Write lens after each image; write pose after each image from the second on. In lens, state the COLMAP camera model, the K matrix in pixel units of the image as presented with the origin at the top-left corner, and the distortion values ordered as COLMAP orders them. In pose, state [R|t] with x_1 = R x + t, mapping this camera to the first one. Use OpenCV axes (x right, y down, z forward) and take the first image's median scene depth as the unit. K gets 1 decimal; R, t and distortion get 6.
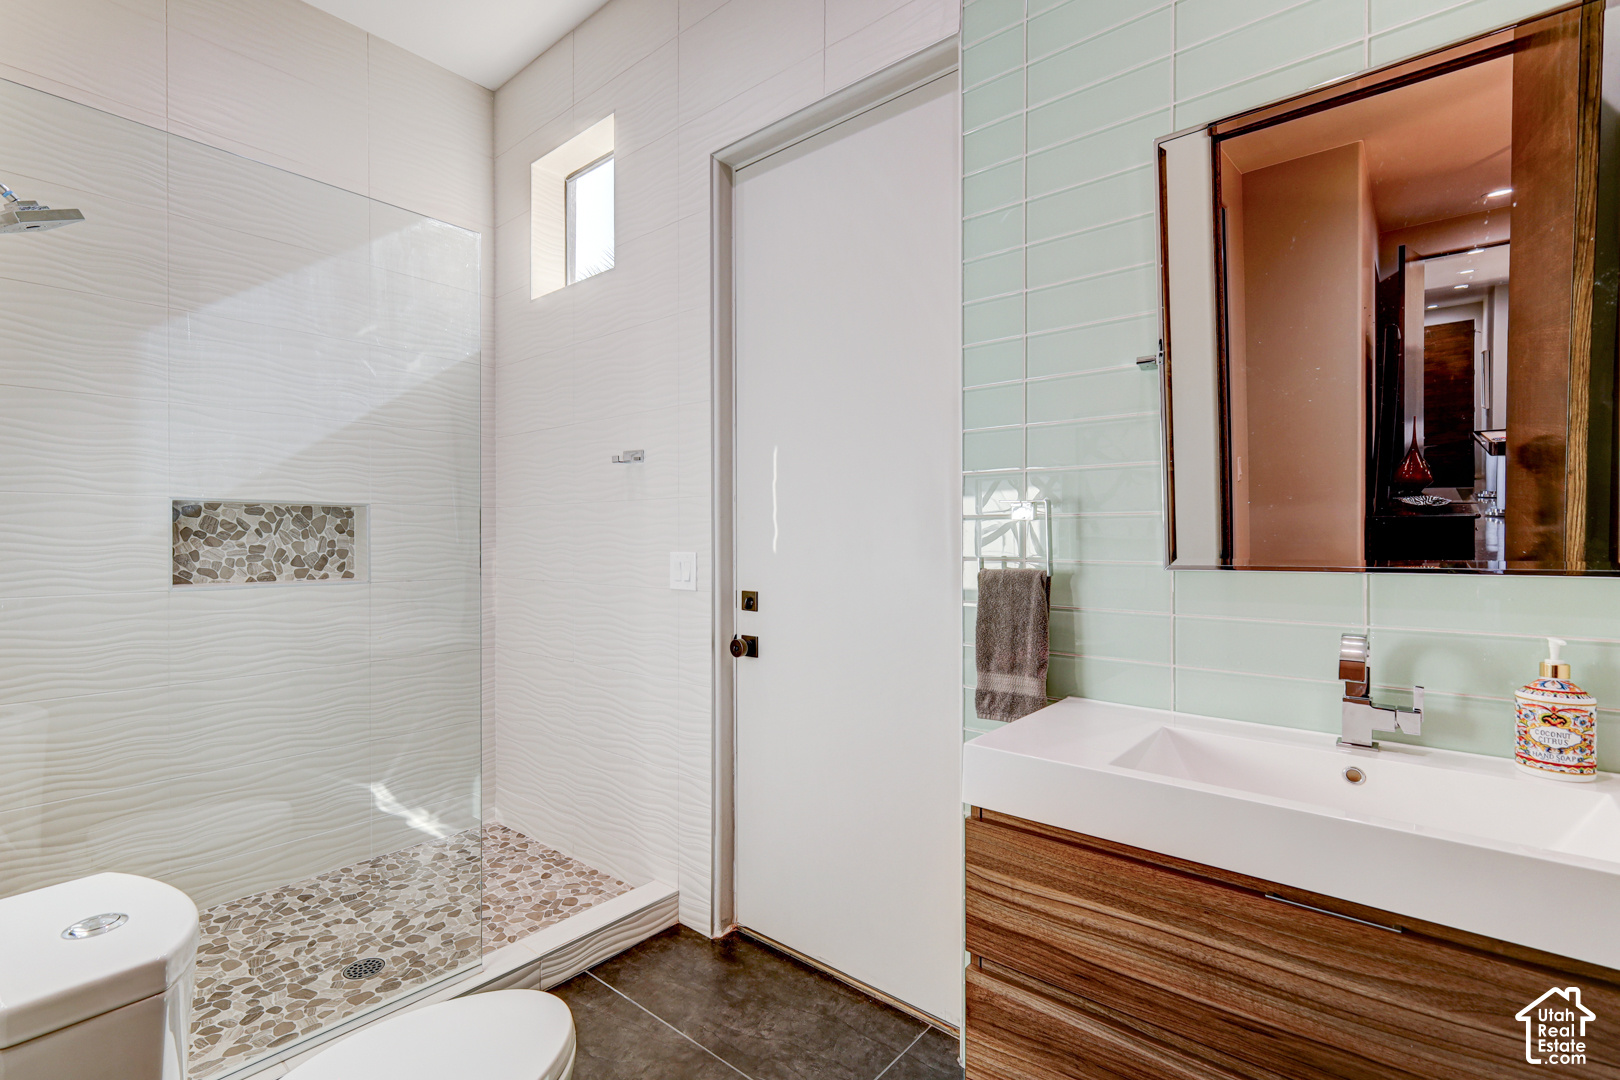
lens RADIAL K [[734.7, 0, 808.7], [0, 734.7, 544.4], [0, 0, 1]] dist [-0.000724, 0.001082]
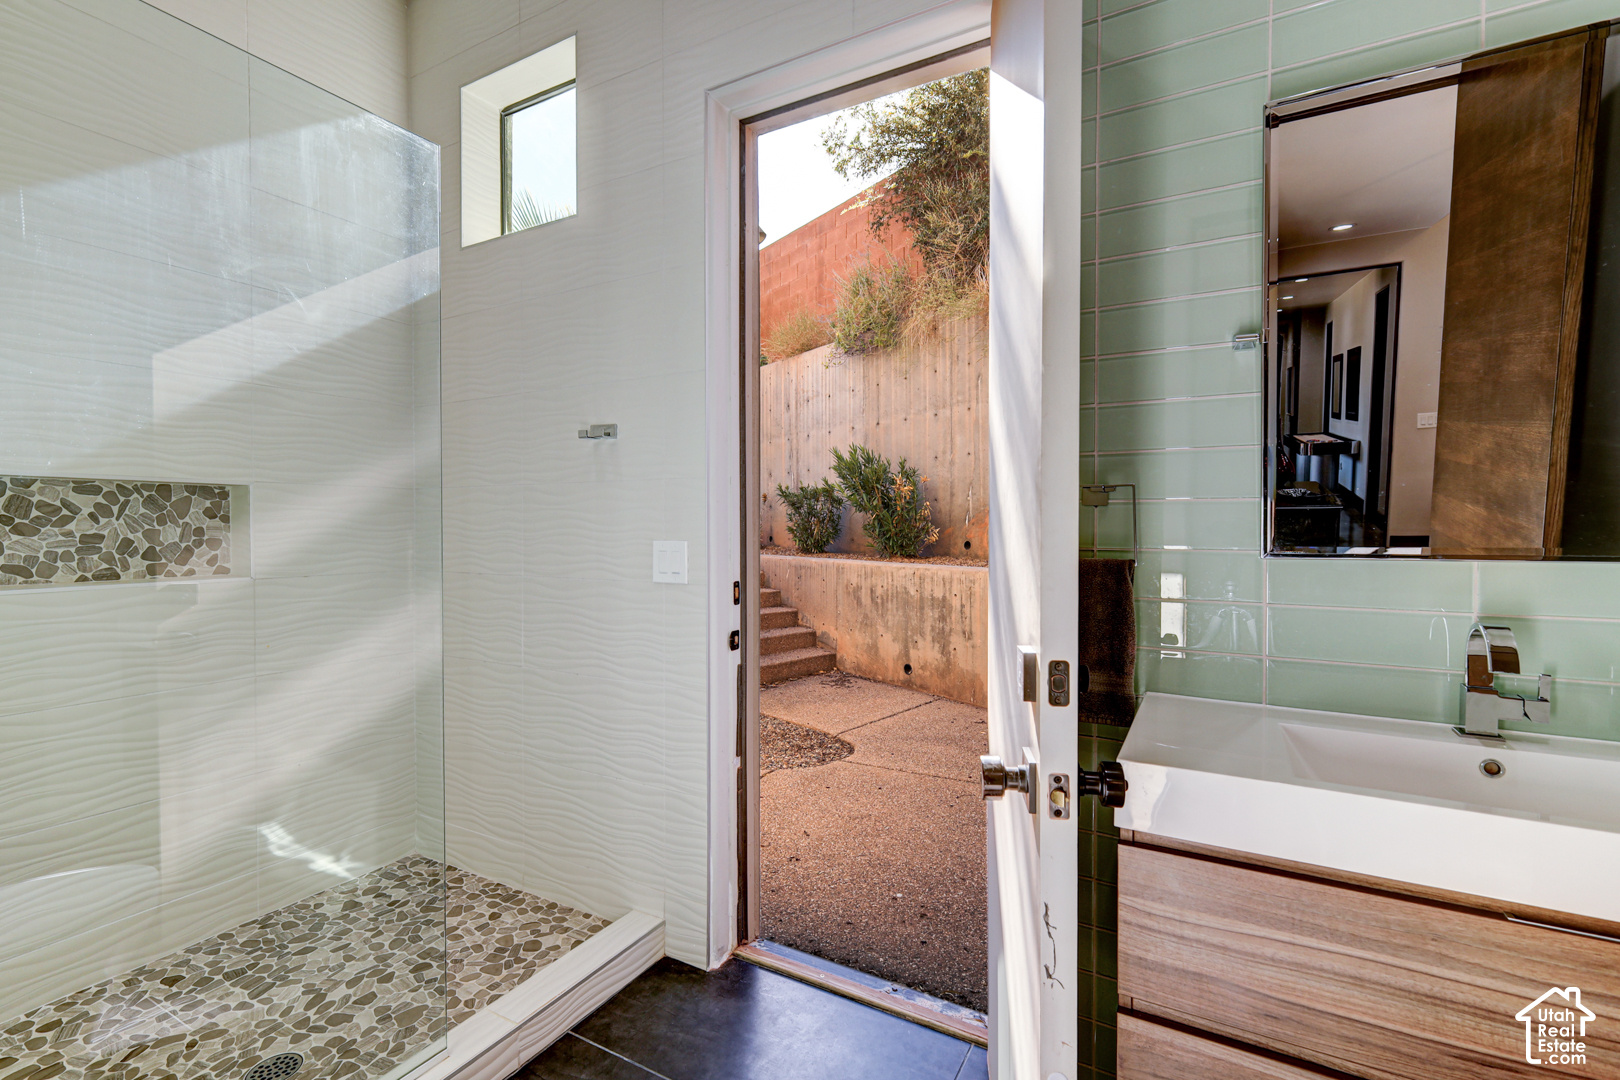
lens RADIAL K [[693.2, 0, 811.4], [0, 693.2, 536.6], [0, 0, 1]] dist [0.001018, -0.000068]
pose [[0.979582, -0.003484, 0.201015, -0.162345], [0.001540, 0.999951, 0.009827, -0.001924], [-0.201039, -0.009317, 0.979539, 0.137605]]
